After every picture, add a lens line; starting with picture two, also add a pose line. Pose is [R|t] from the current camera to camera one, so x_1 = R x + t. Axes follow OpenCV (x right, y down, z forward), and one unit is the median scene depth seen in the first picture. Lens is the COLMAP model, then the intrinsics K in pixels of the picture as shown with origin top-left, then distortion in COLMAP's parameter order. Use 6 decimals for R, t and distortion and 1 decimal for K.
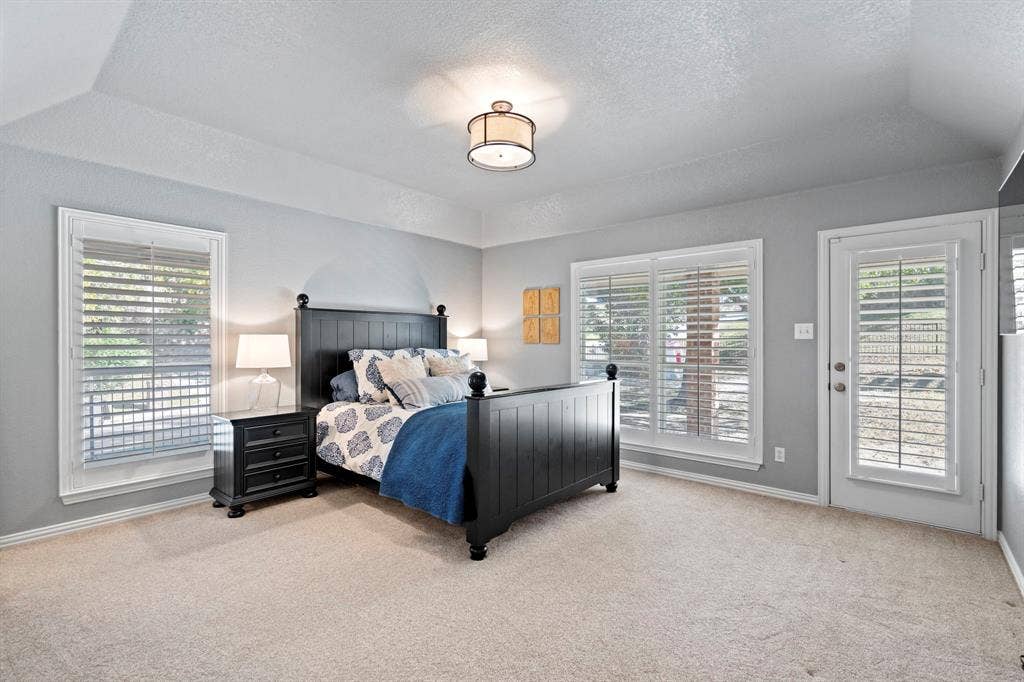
lens RADIAL K [[467.5, 0, 512.9], [0, 467.5, 340.4], [0, 0, 1]] dist [-0.003605, 0.001858]
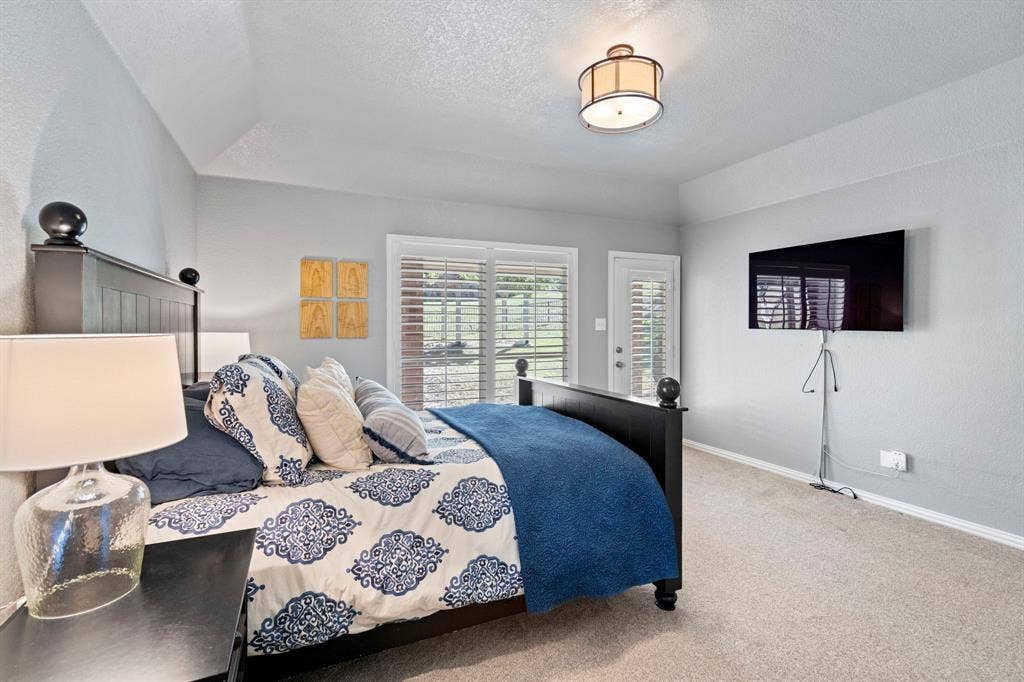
lens RADIAL K [[467.5, 0, 512.7], [0, 467.5, 334.8], [0, 0, 1]] dist [-0.003605, 0.001858]
pose [[0.423058, -0.019795, 0.905886, -0.669825], [0.004672, 0.999796, 0.019665, -0.016875], [-0.906091, -0.004088, 0.423064, 0.657897]]
